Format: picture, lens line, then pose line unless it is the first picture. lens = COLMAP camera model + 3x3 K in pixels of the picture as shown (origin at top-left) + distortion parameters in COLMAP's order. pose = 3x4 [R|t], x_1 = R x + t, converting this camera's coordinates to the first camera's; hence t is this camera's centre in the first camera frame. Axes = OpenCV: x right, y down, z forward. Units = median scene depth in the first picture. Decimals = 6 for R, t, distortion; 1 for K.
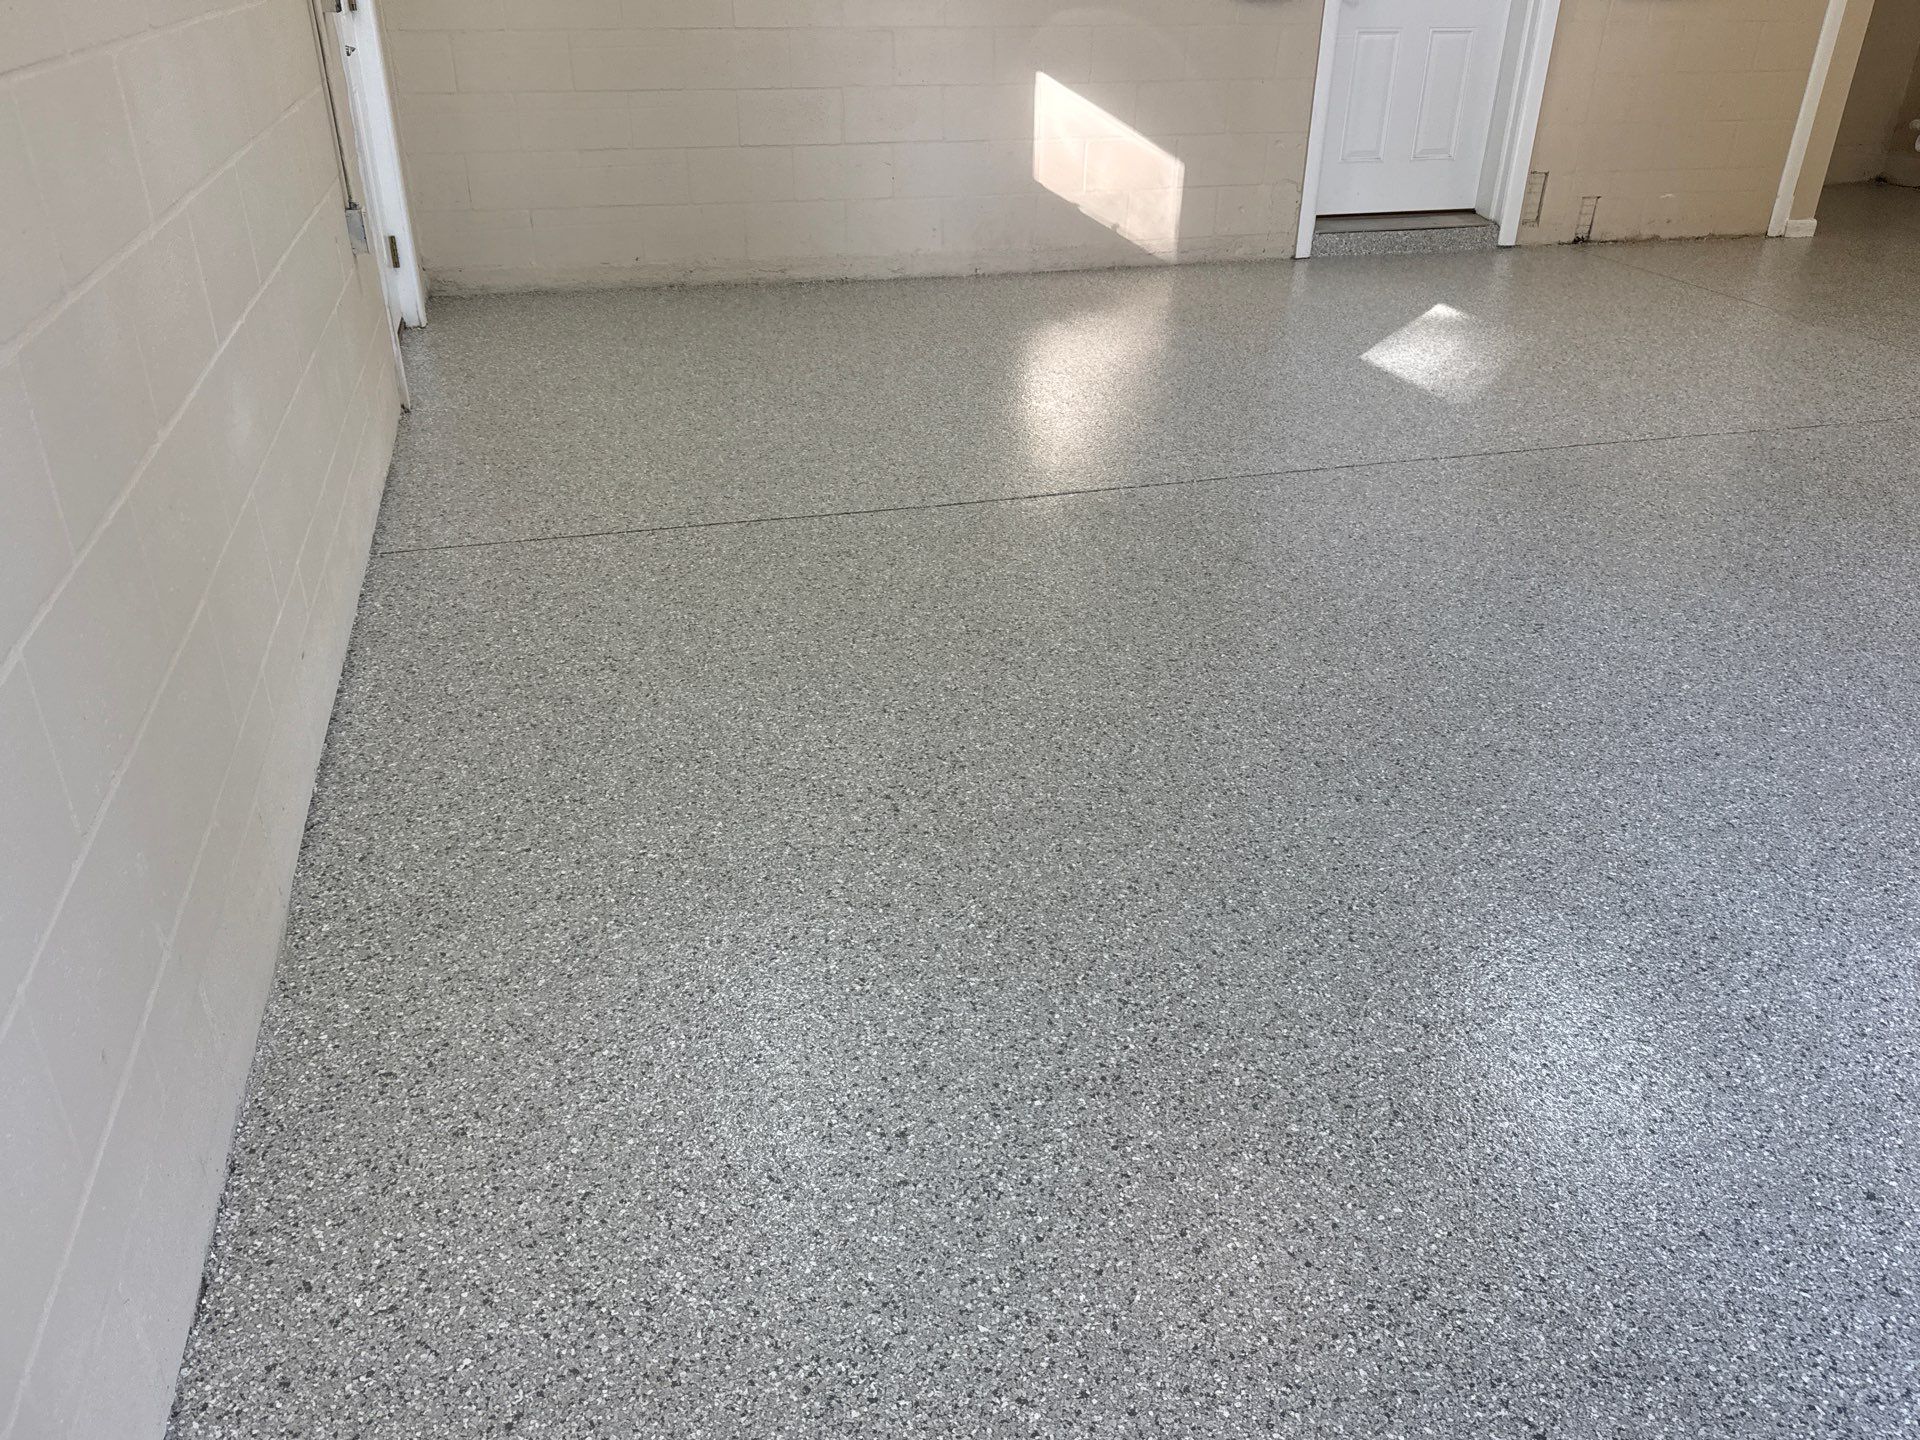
lens RADIAL K [[1452.6, 0, 962.2], [0, 1452.6, 691.7], [0, 0, 1]] dist [0.116432, -0.195352]
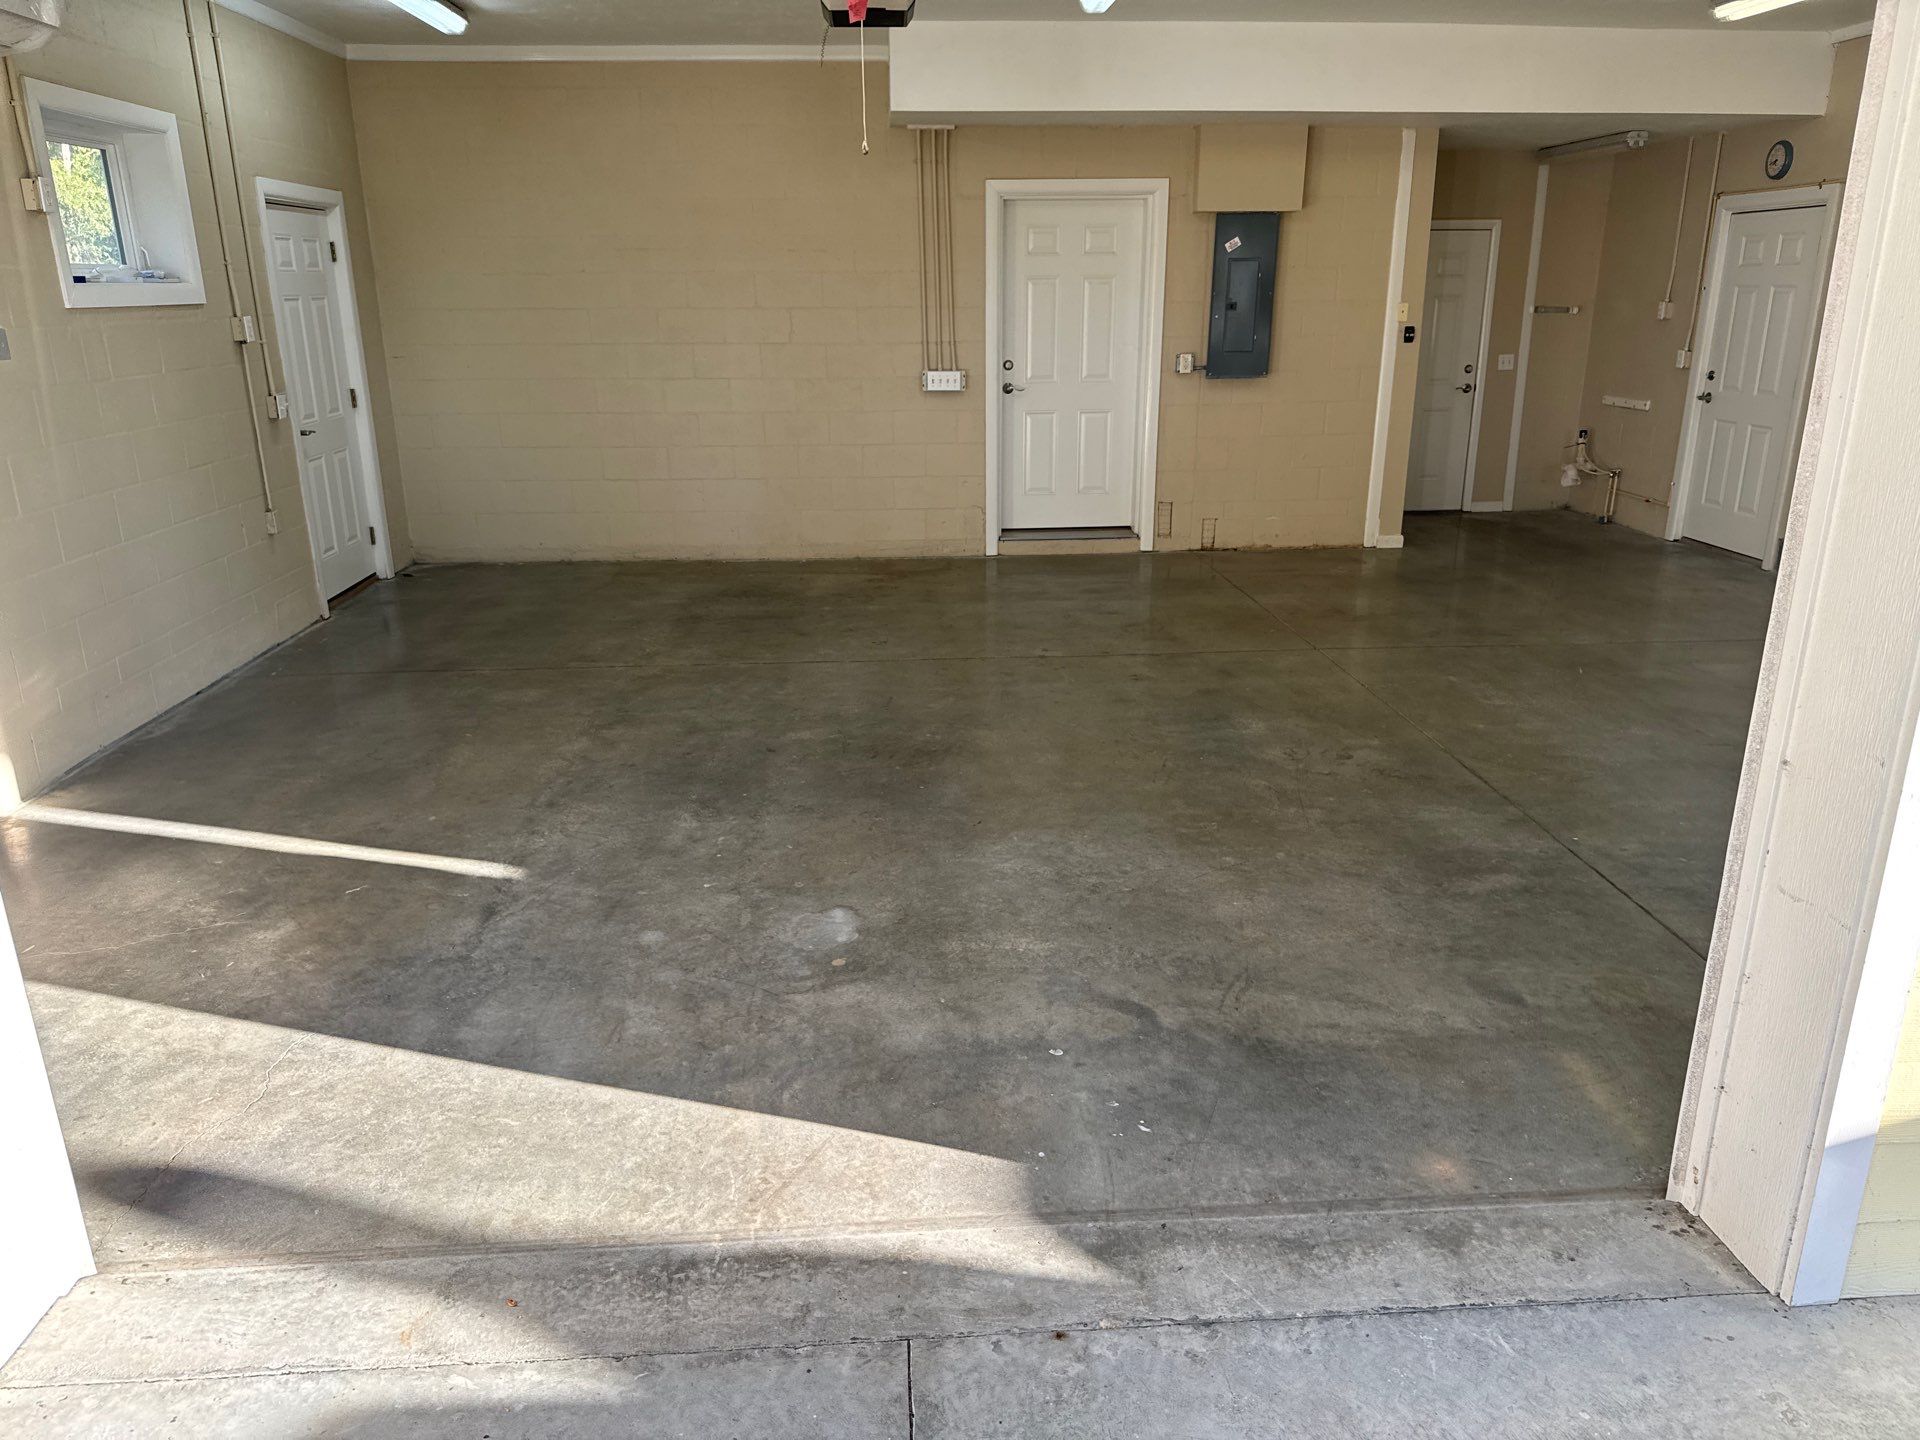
lens RADIAL K [[1355.1, 0, 960.0], [0, 1355.1, 720.0], [0, 0, 1]] dist [0.098871, -0.151916]
pose [[0.979216, 0.044206, -0.197942, 0.678287], [-0.077464, 0.983485, -0.163573, 0.137346], [0.187443, 0.175507, 0.966469, -0.430250]]
